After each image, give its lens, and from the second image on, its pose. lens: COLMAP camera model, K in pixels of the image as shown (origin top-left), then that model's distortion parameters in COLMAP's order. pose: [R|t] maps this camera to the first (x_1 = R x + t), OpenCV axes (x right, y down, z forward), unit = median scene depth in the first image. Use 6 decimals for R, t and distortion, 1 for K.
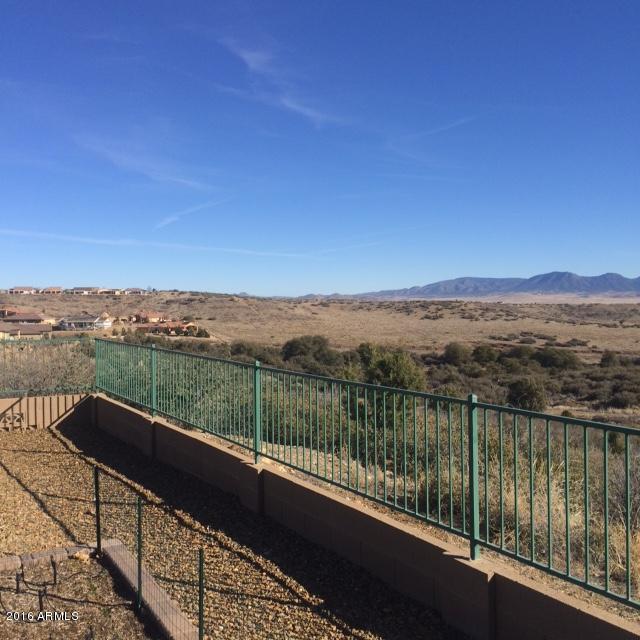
lens RADIAL K [[735.4, 0, 317.6], [0, 735.4, 315.0], [0, 0, 1]] dist [0.050055, 0.000000]
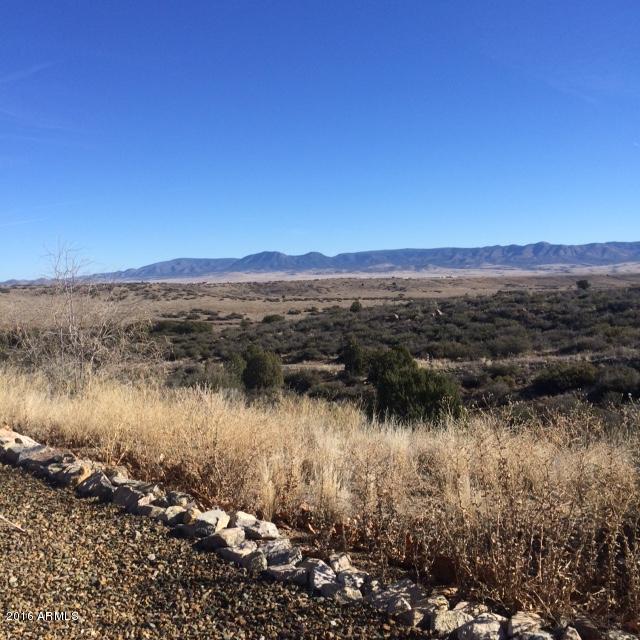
lens RADIAL K [[735.4, 0, 321.3], [0, 735.4, 315.6], [0, 0, 1]] dist [0.050055, 0.000000]
pose [[0.927265, -0.049276, 0.371149, 0.133949], [0.039397, 0.998640, 0.034156, 0.007642], [-0.372327, -0.017050, 0.927945, -0.281360]]
